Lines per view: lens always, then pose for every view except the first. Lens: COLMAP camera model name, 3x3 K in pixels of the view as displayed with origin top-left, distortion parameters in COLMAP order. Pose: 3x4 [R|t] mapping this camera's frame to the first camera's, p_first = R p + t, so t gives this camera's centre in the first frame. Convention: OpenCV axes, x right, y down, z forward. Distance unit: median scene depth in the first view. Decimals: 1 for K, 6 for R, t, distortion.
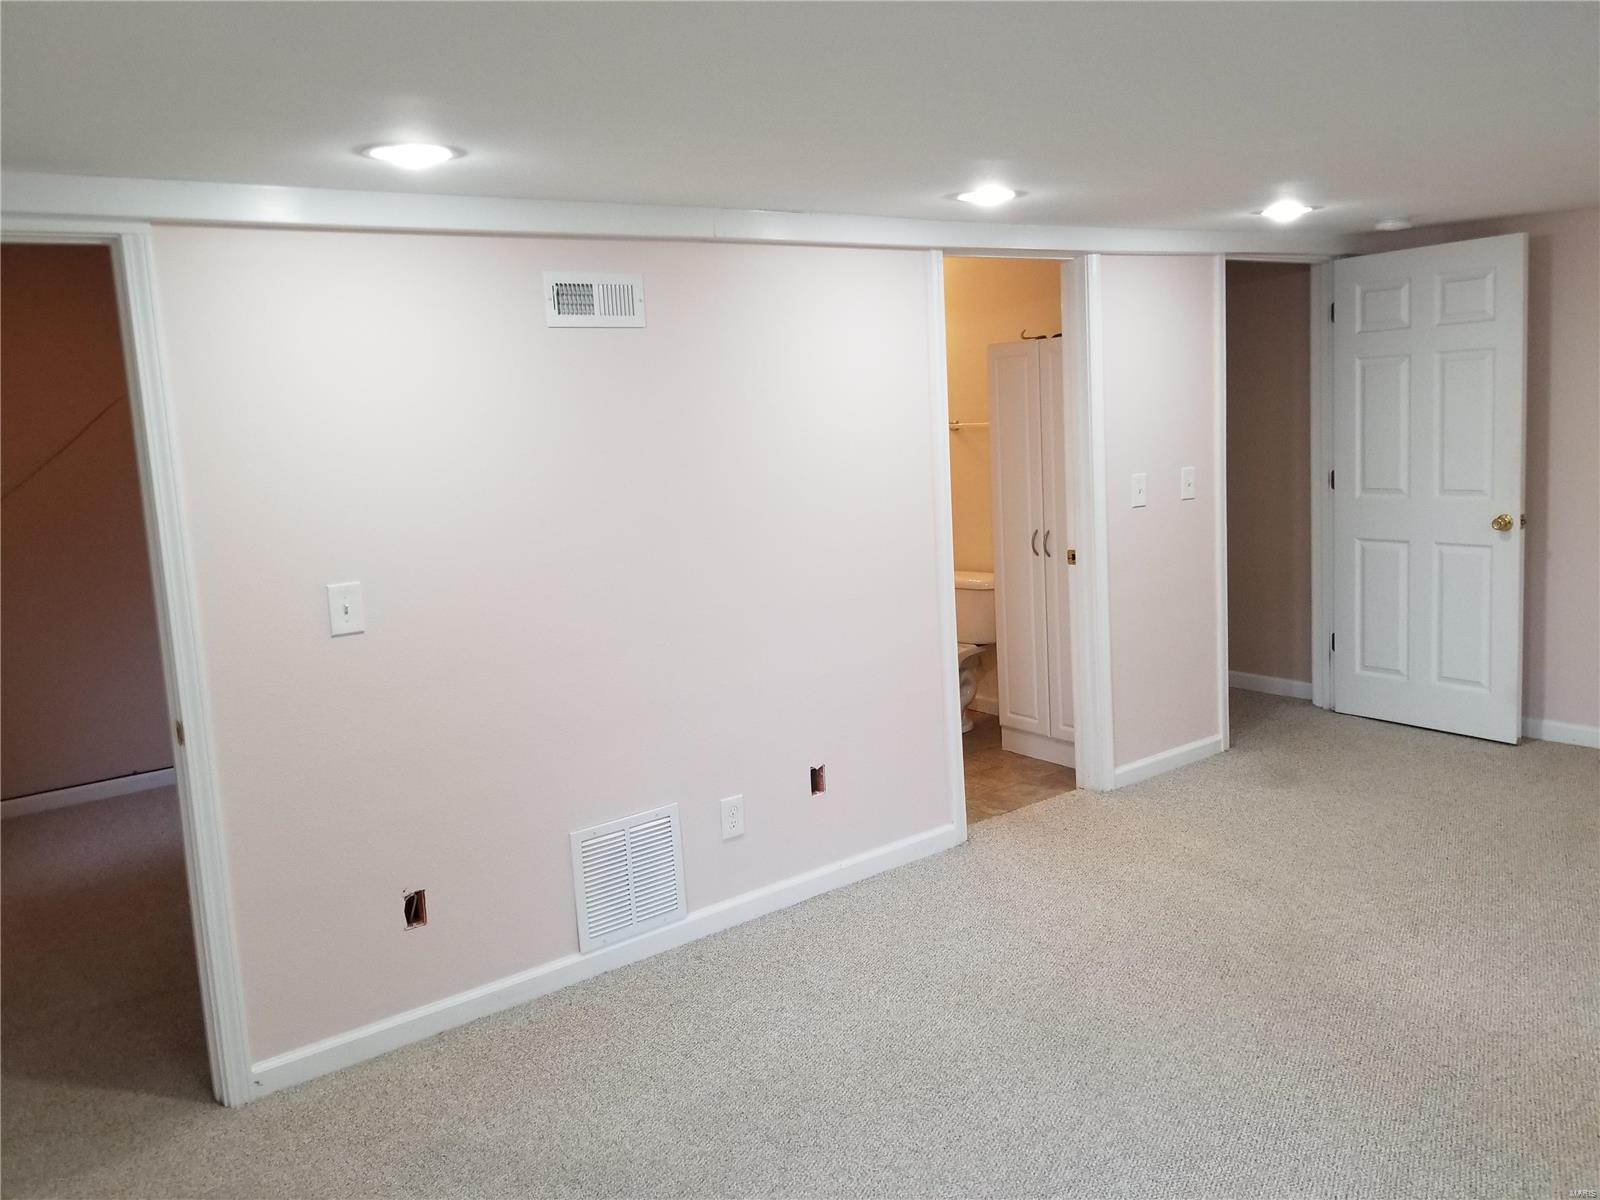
lens RADIAL K [[1167.7, 0, 797.2], [0, 1167.7, 584.5], [0, 0, 1]] dist [0.061245, -0.003210]
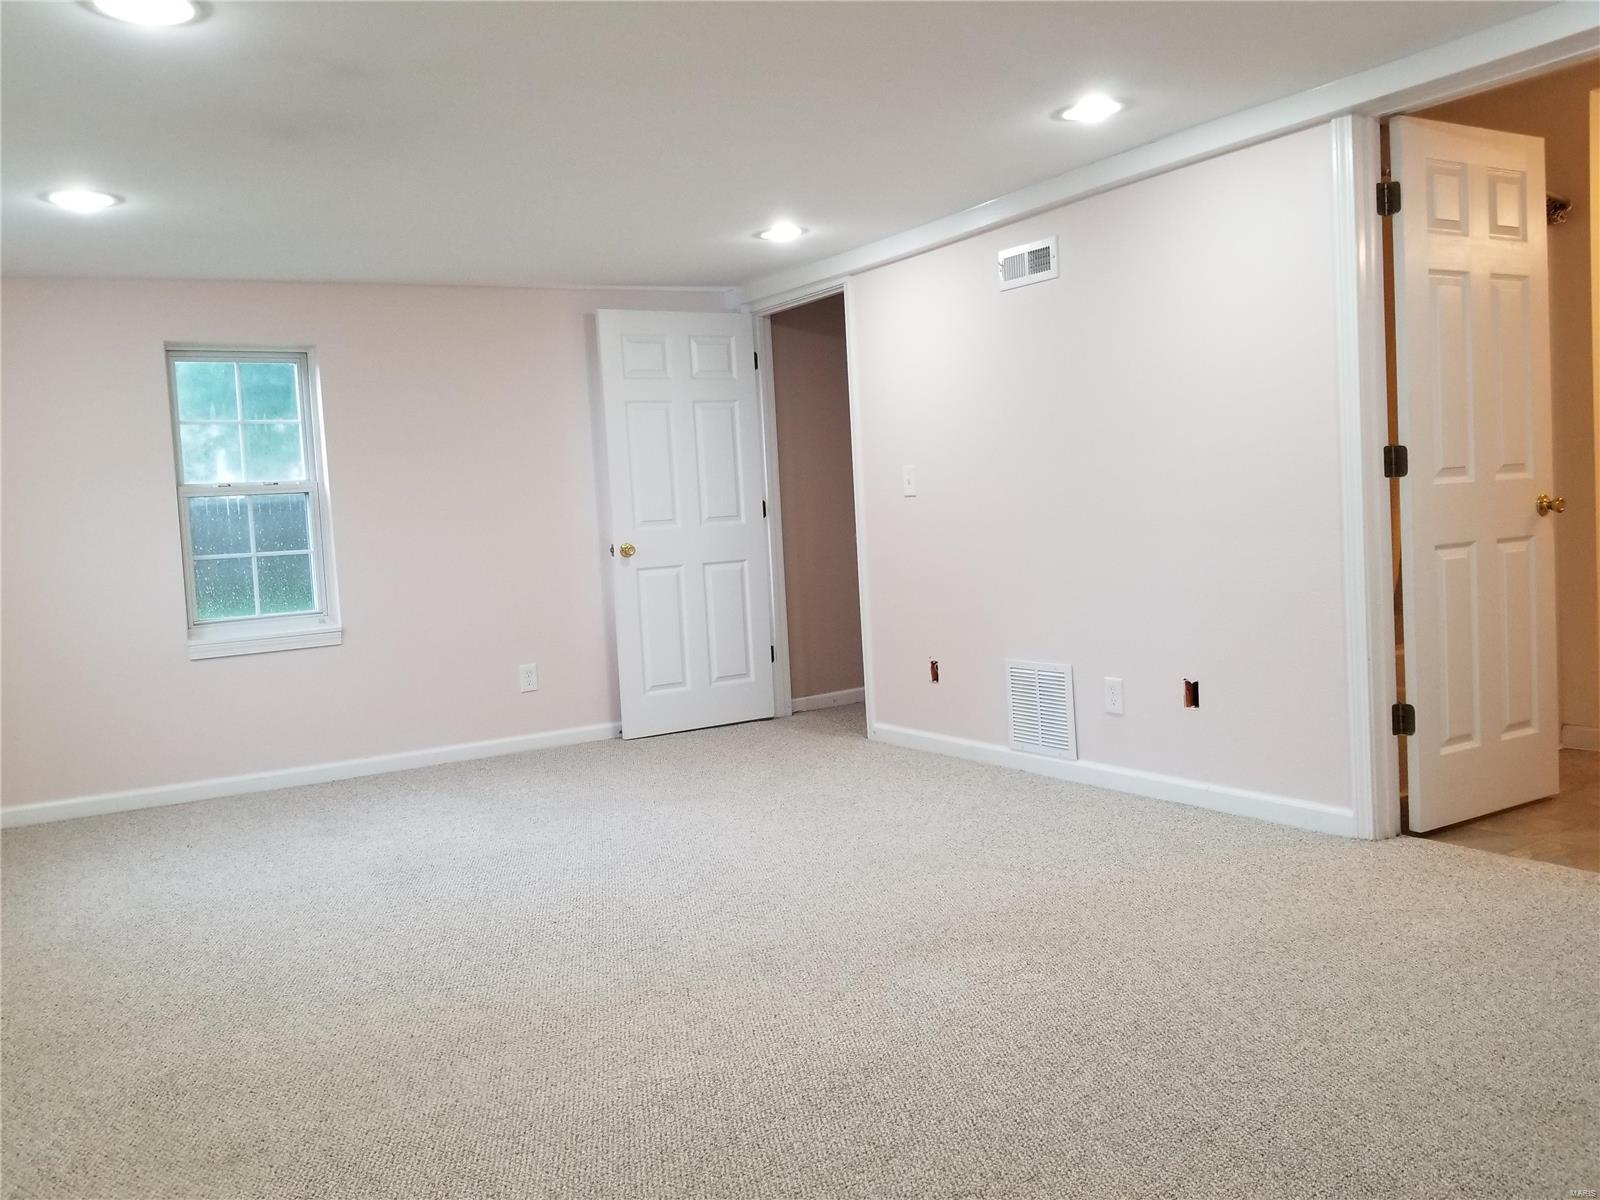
lens RADIAL K [[1266.9, 0, 787.2], [0, 1266.9, 582.1], [0, 0, 1]] dist [0.086143, -0.143711]
pose [[-0.027576, 0.140795, -0.989655, 1.149802], [-0.060834, 0.987960, 0.142249, -0.067162], [0.997767, 0.064128, -0.018679, 0.686898]]
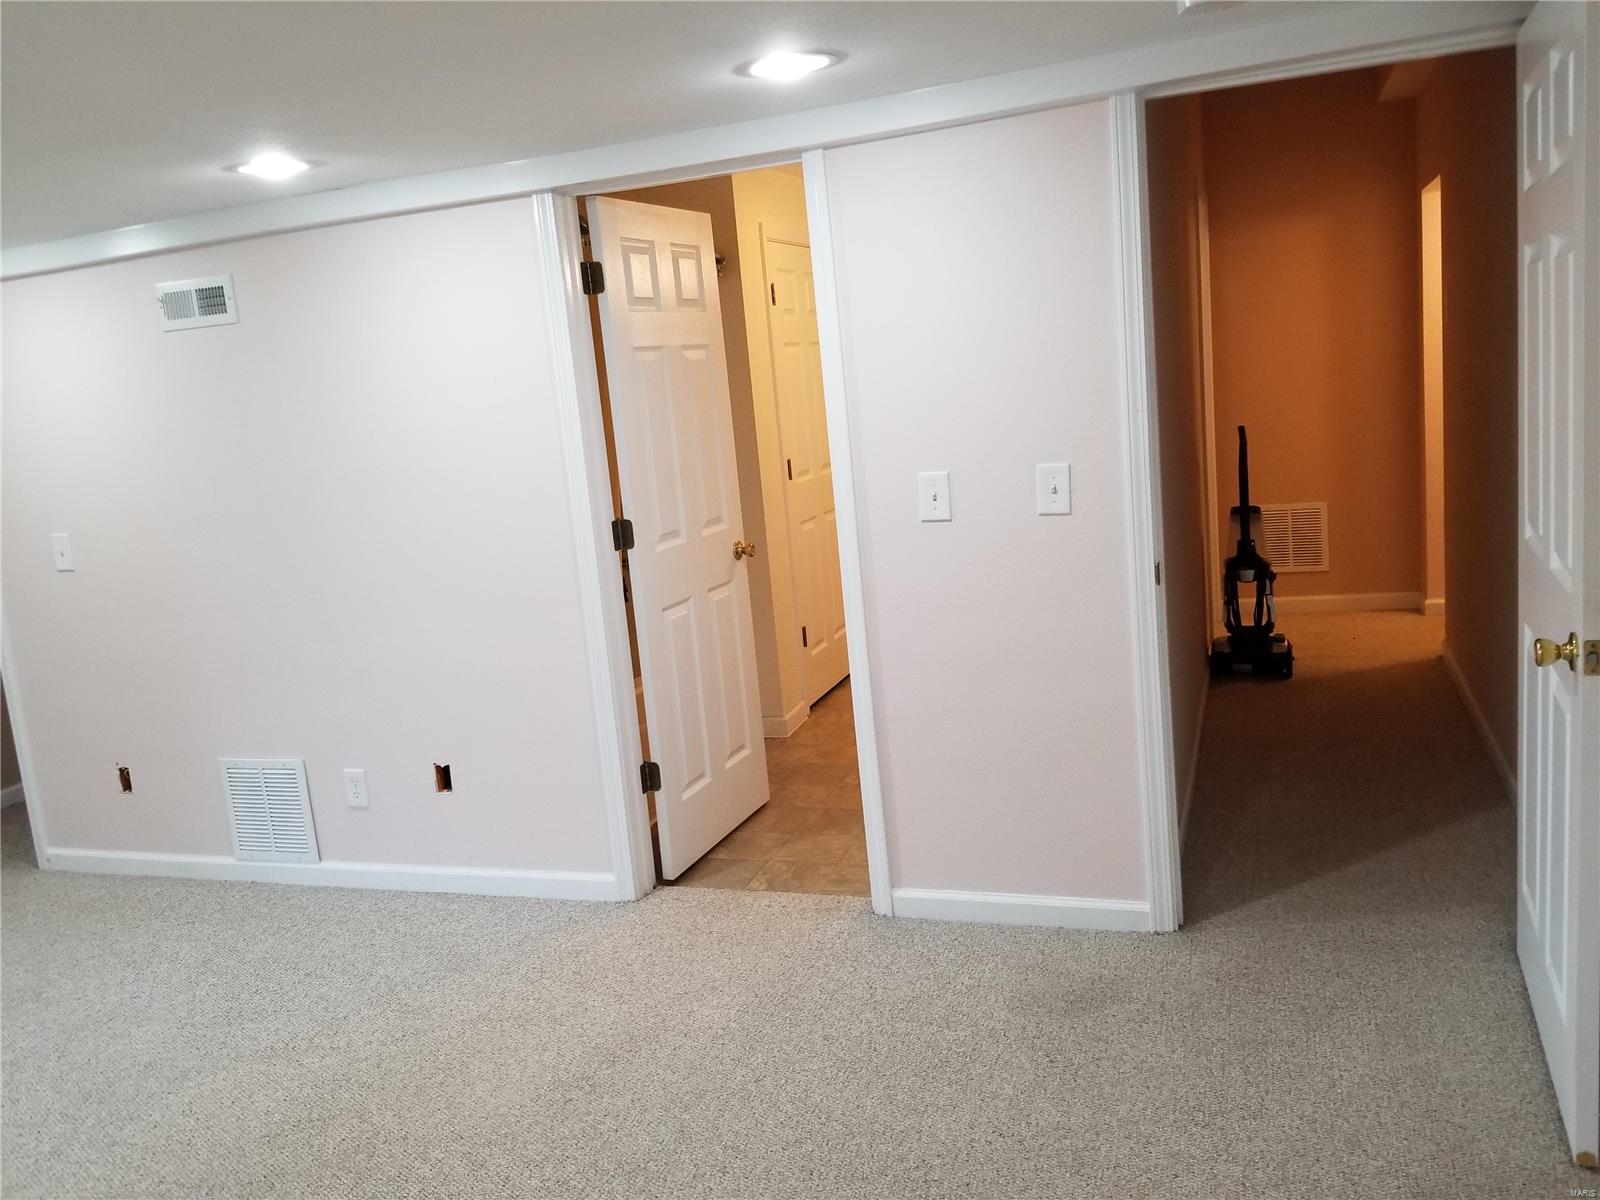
lens RADIAL K [[1266.9, 0, 803.1], [0, 1266.9, 557.6], [0, 0, 1]] dist [0.086143, -0.143711]
pose [[0.577113, 0.143742, -0.803915, 1.037630], [-0.050516, 0.988786, 0.140533, -0.179184], [0.815101, -0.040493, 0.577903, 0.664899]]
